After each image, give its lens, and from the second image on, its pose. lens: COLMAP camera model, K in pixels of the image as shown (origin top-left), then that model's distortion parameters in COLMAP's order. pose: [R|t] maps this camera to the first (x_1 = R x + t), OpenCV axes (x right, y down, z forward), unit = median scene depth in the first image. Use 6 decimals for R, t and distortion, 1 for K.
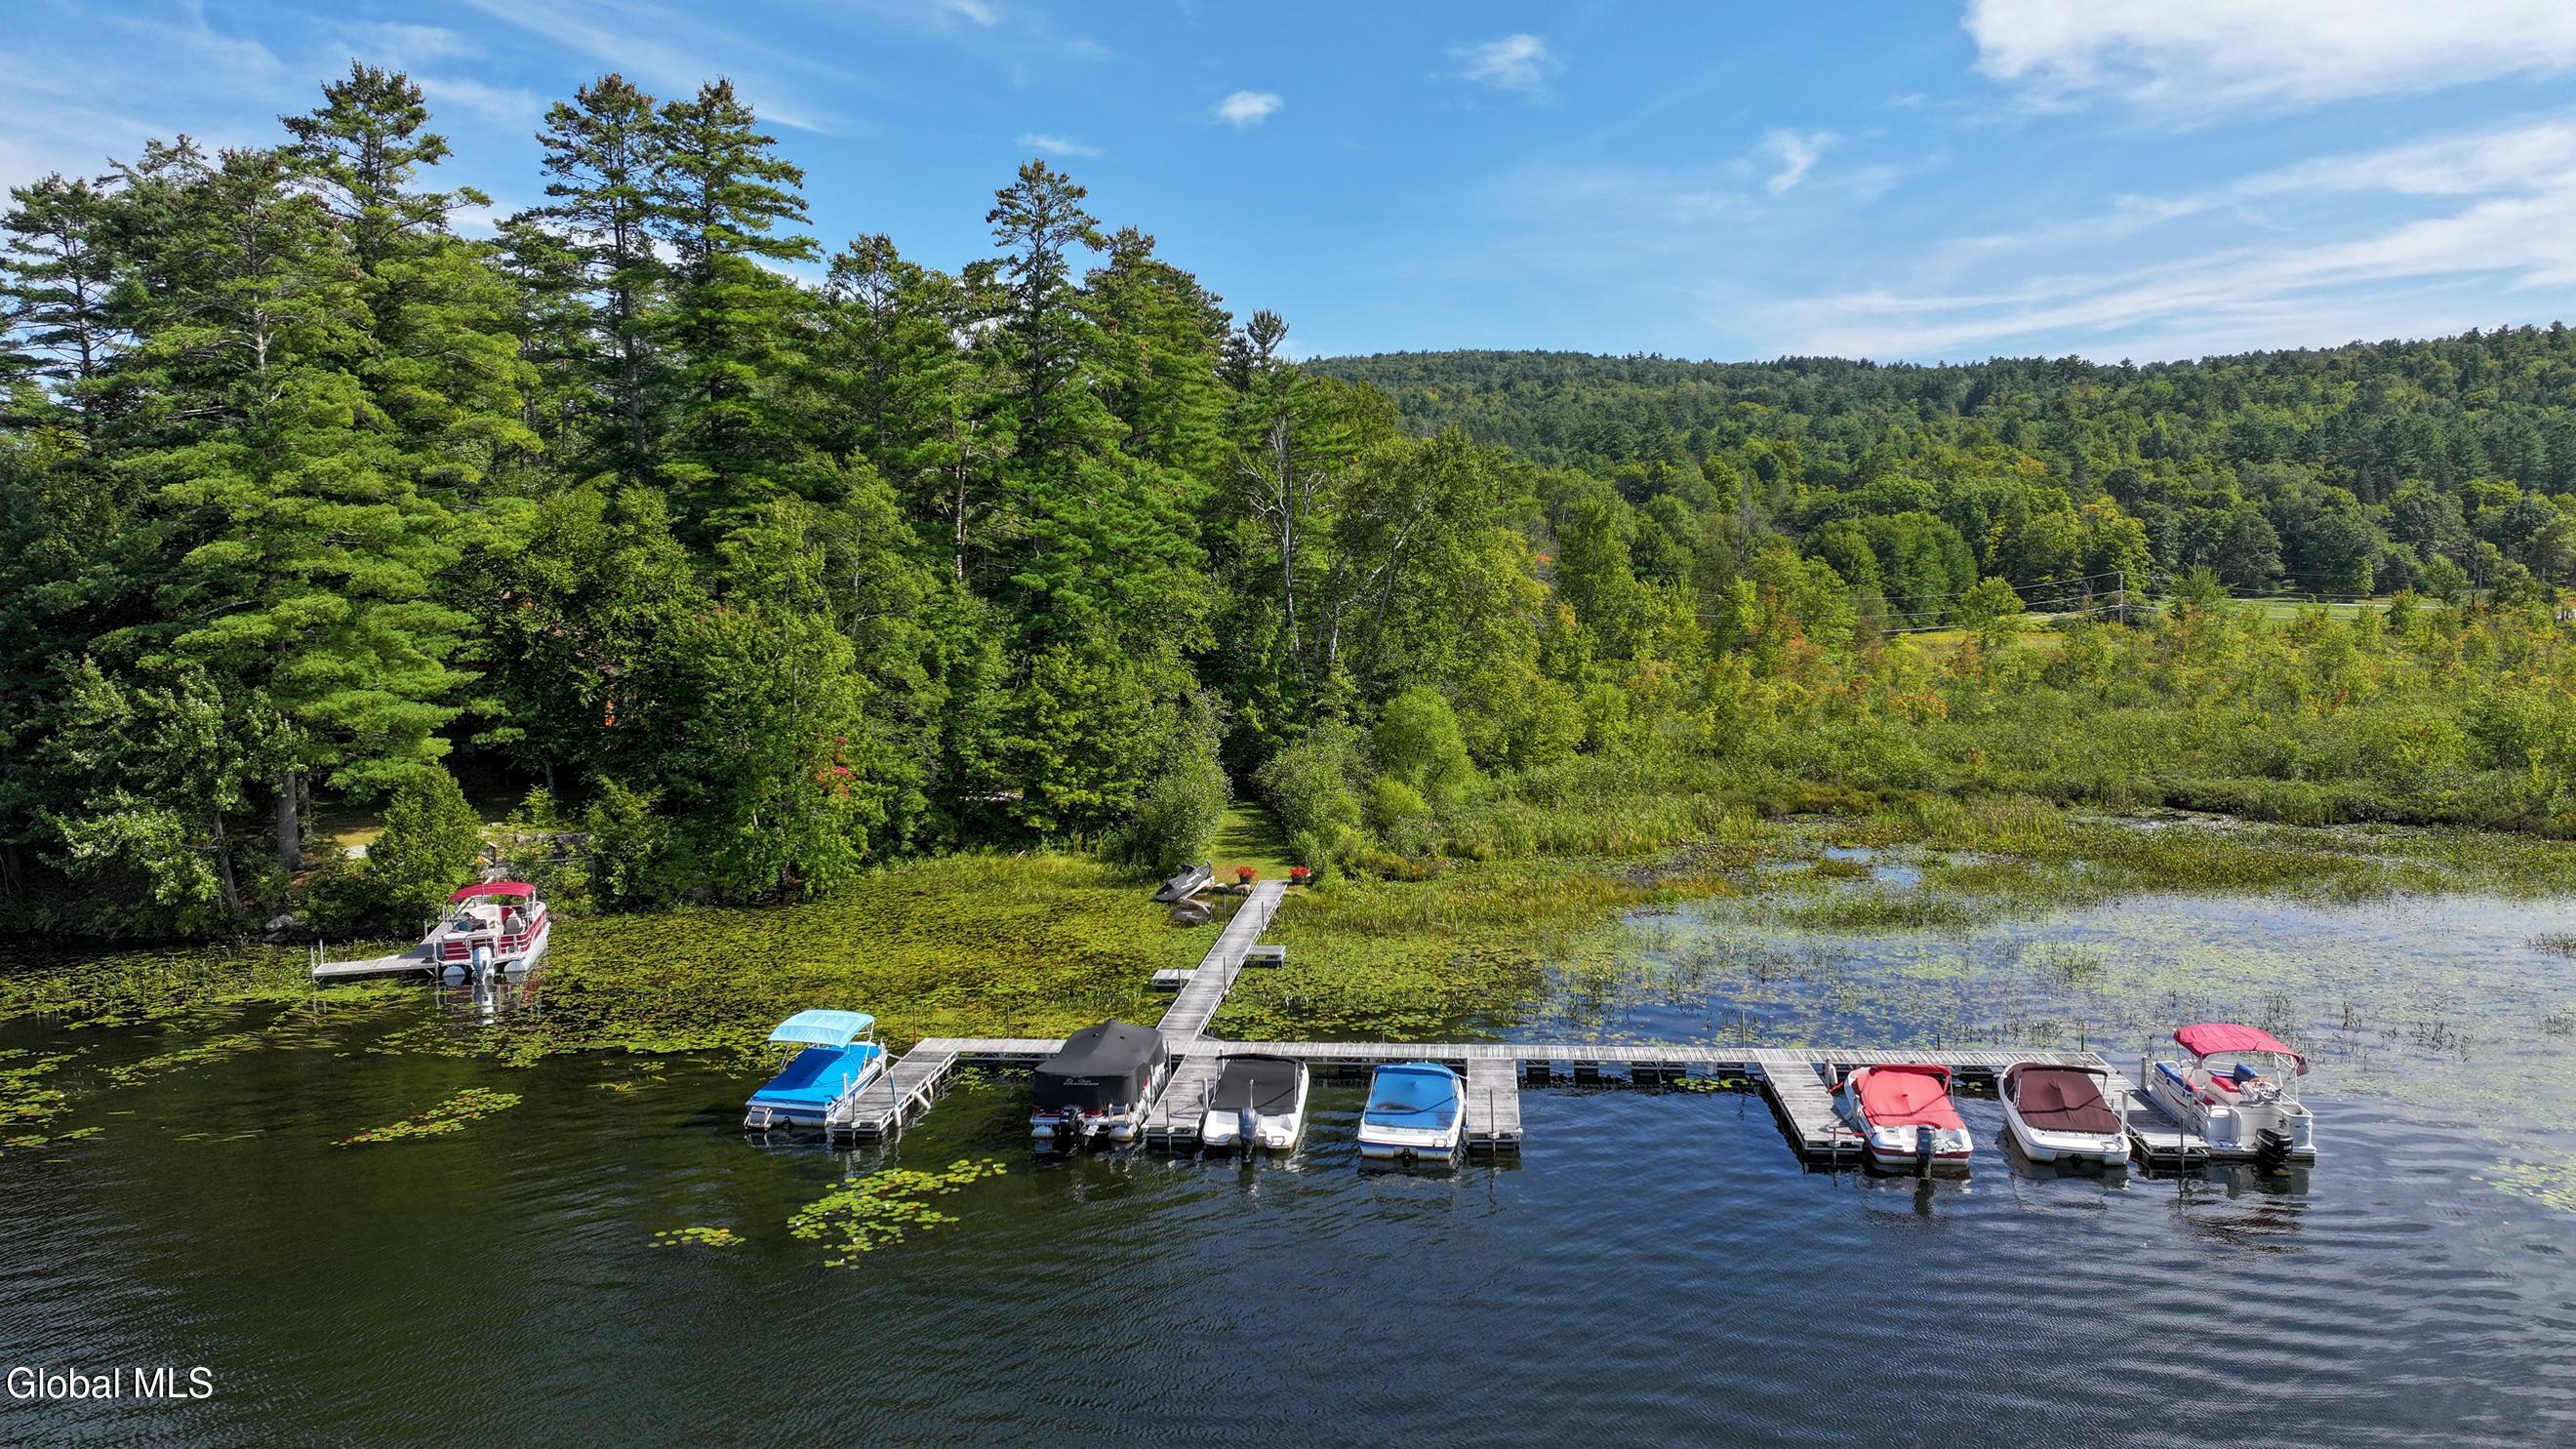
lens RADIAL K [[1760.1, 0, 1281.5], [0, 1760.1, 719.0], [0, 0, 1]] dist [0.004034, 0.000050]
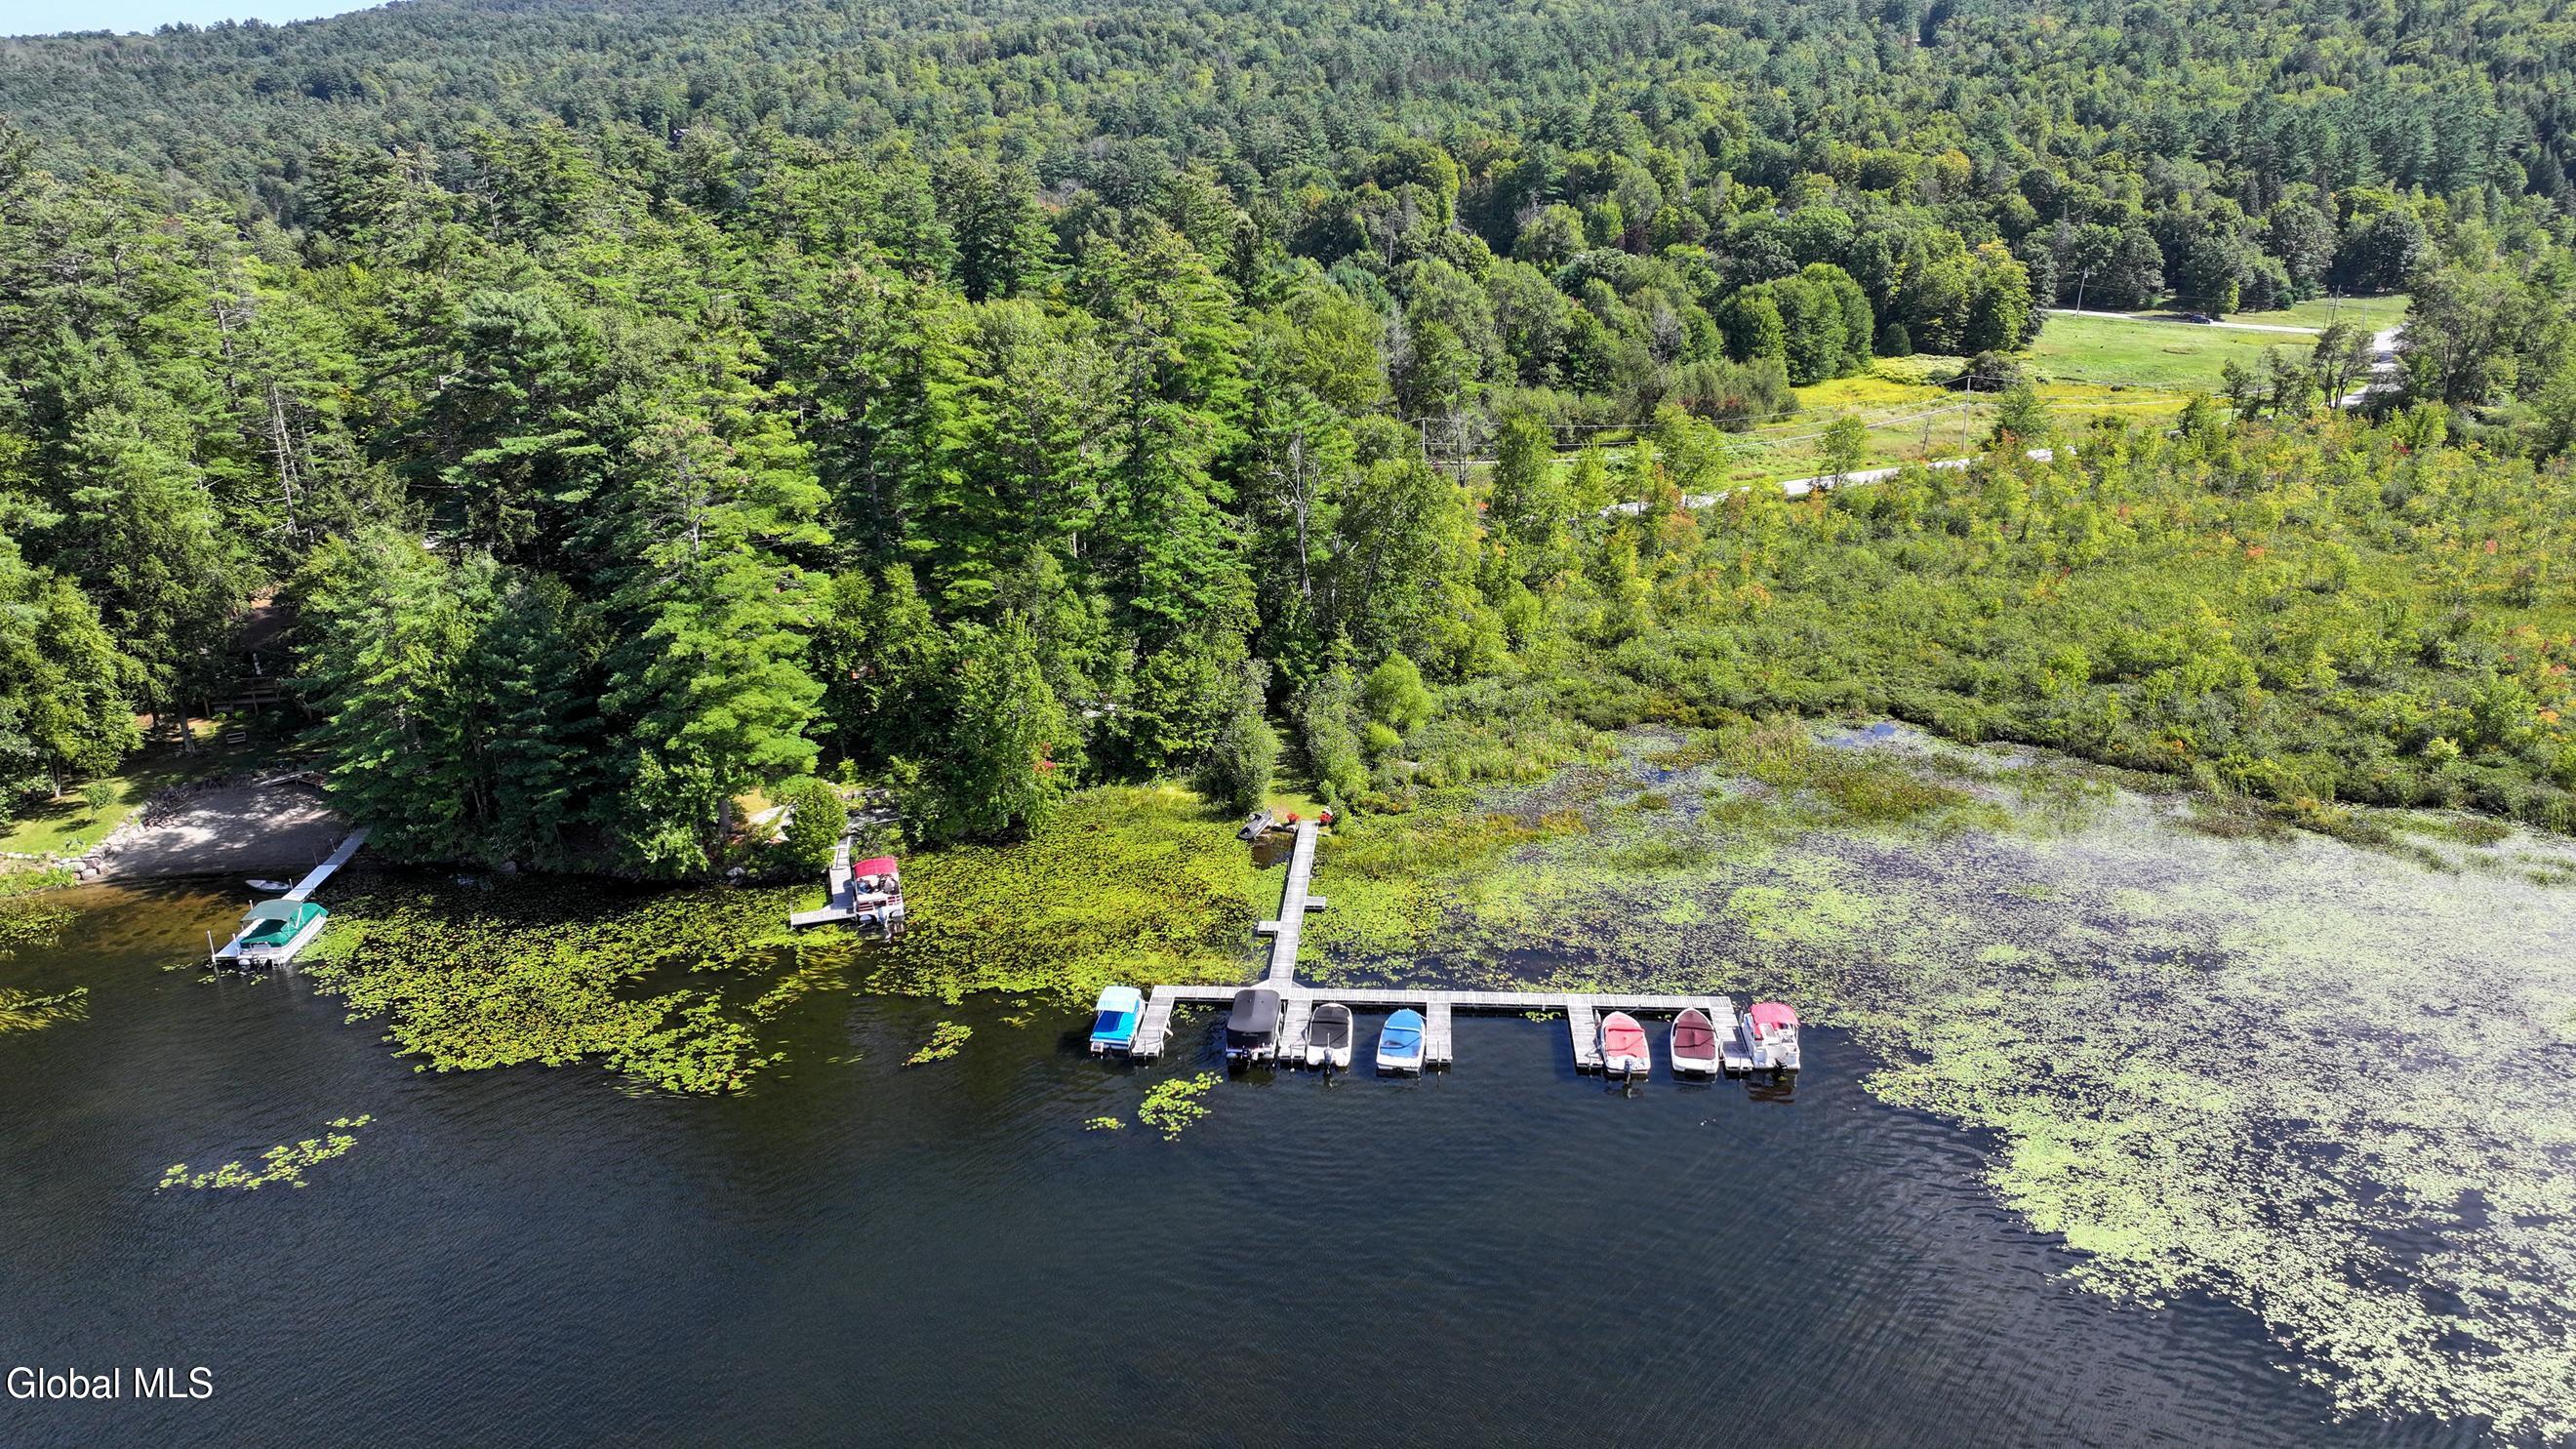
lens RADIAL K [[1783.0, 0, 1280.6], [0, 1783.0, 736.6], [0, 0, 1]] dist [0.002060, 0.004447]
pose [[0.999554, -0.008090, 0.028755, -0.072292], [0.000574, 0.967653, 0.252283, -0.372578], [-0.029866, -0.252154, 0.967226, -0.547956]]
